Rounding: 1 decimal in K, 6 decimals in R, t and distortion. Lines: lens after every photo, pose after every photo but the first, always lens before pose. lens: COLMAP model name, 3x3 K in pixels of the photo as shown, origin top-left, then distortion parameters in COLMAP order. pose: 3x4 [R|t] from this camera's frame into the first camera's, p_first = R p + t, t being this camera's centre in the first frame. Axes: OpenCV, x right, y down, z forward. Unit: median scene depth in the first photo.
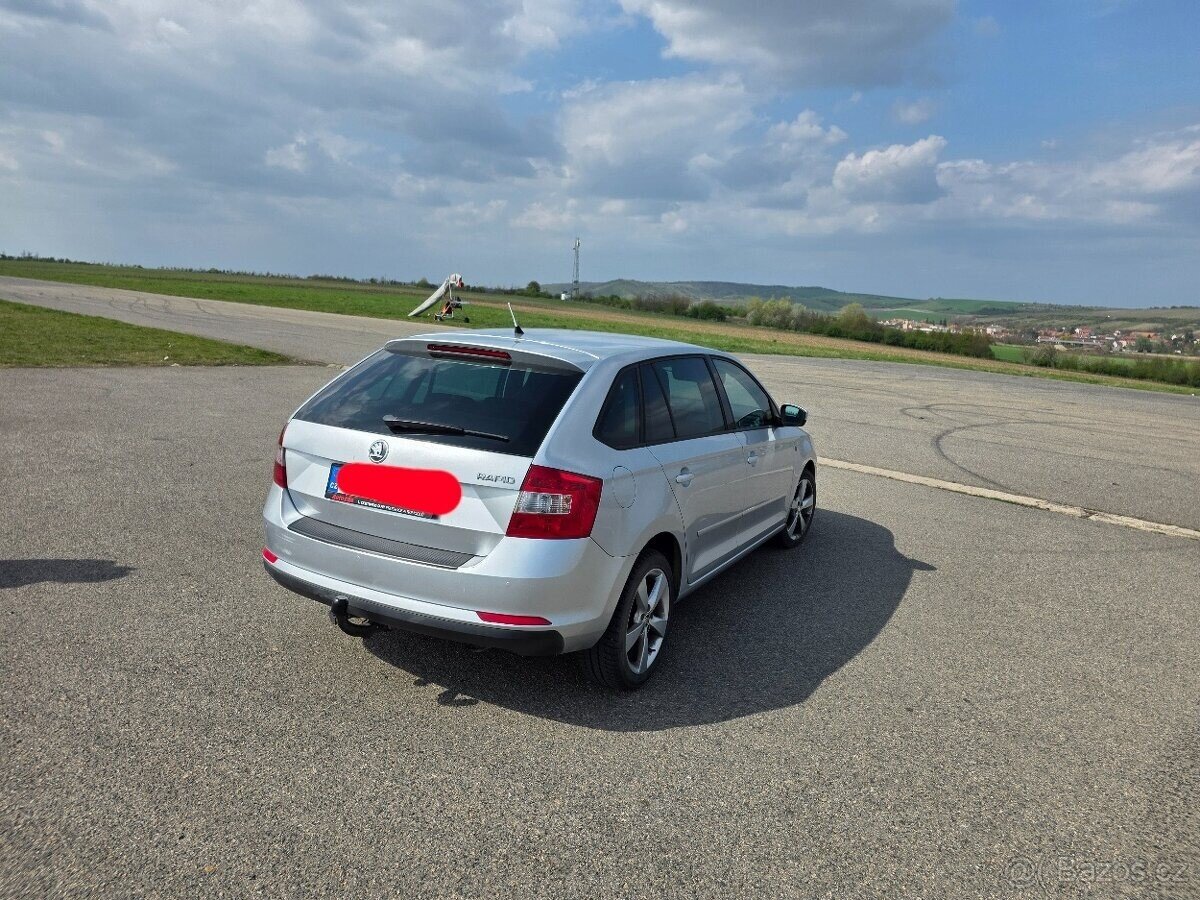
lens RADIAL K [[831.9, 0, 596.7], [0, 831.9, 466.1], [0, 0, 1]] dist [0.000354, -0.002651]
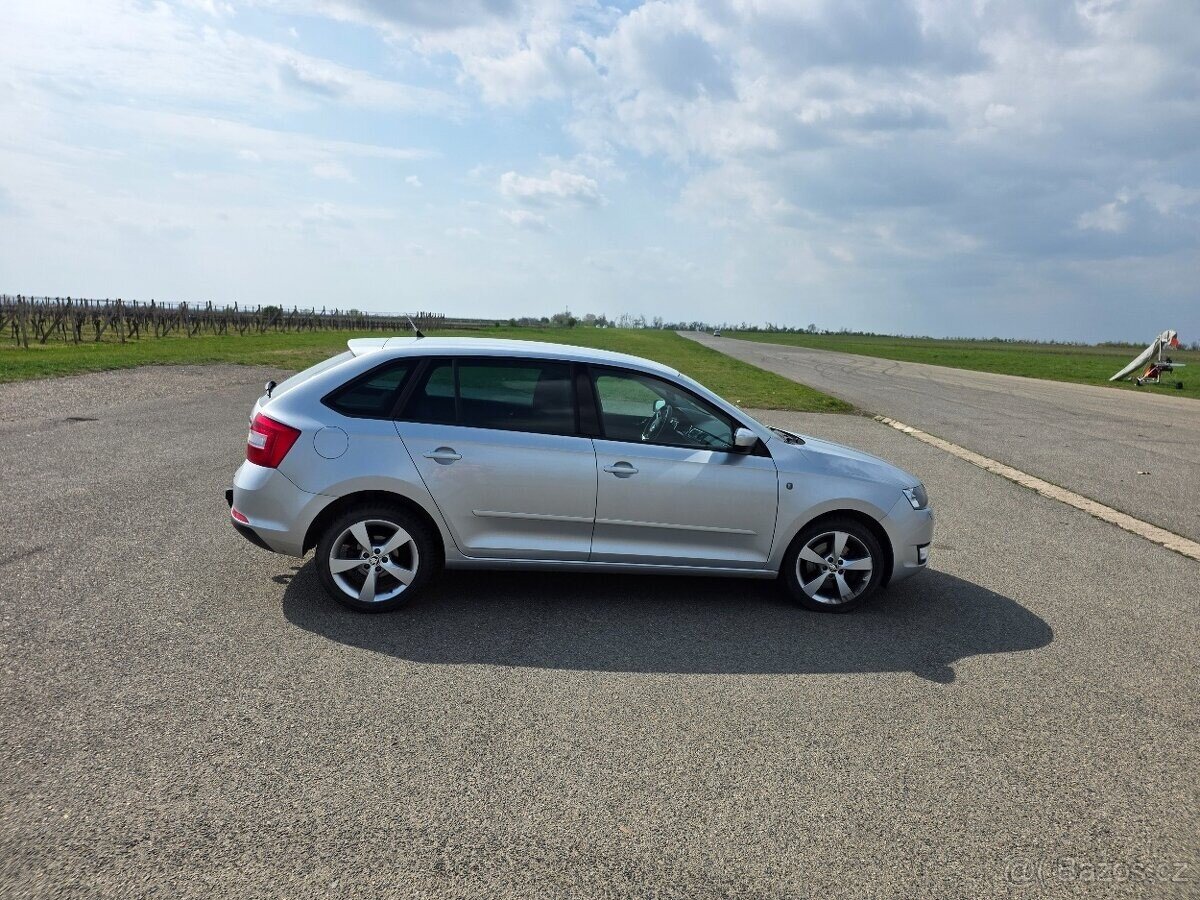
lens RADIAL K [[830.6, 0, 600.2], [0, 830.6, 484.3], [0, 0, 1]] dist [-0.000235, -0.003626]
pose [[0.566472, 0.115665, -0.815924, 0.083782], [-0.170580, 0.985115, 0.021221, -0.000601], [0.806234, 0.127158, 0.577770, 0.037085]]
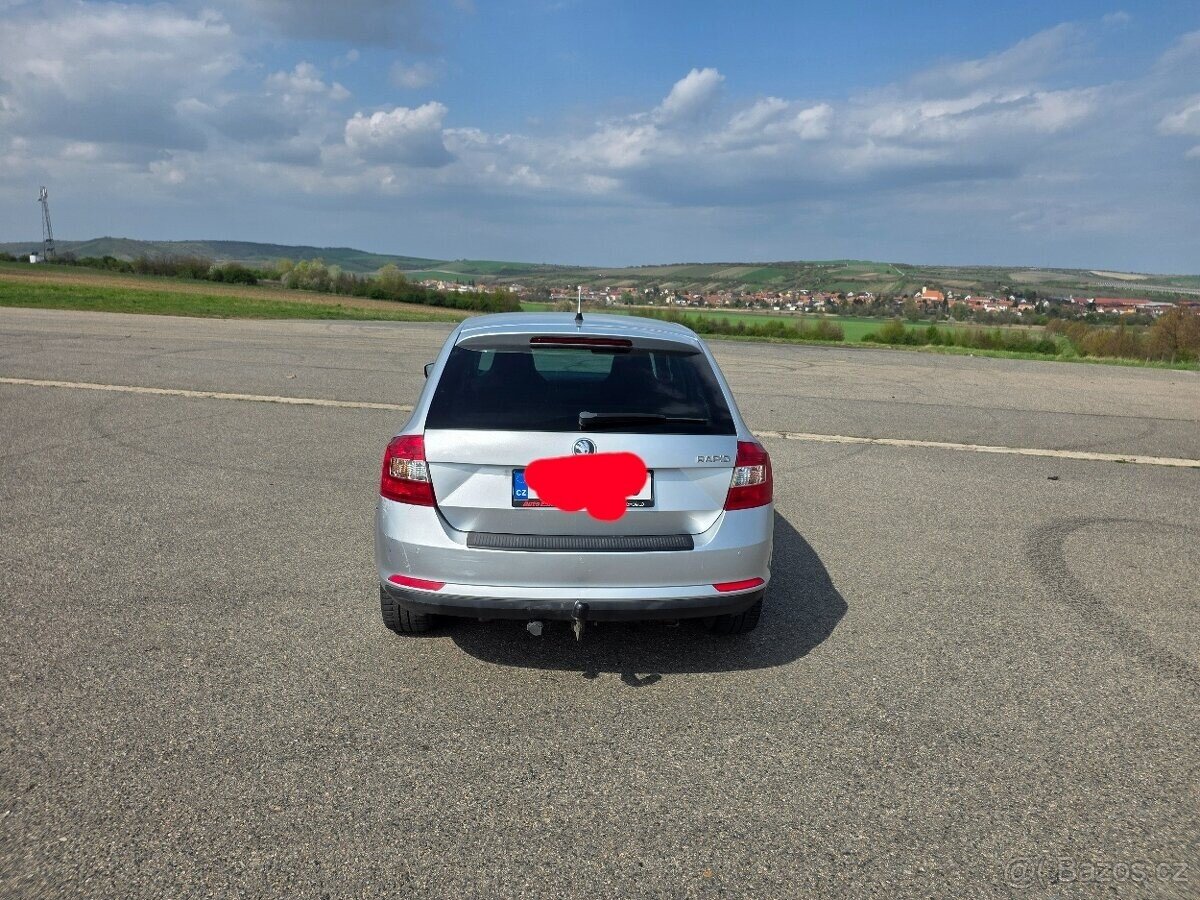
lens RADIAL K [[842.9, 0, 599.3], [0, 842.9, 449.1], [0, 0, 1]] dist [-0.003685, -0.004830]
pose [[0.834351, -0.122620, 0.537423, -0.047656], [0.109323, 0.992388, 0.056703, -0.004462], [-0.540285, 0.011442, 0.841404, 0.009376]]
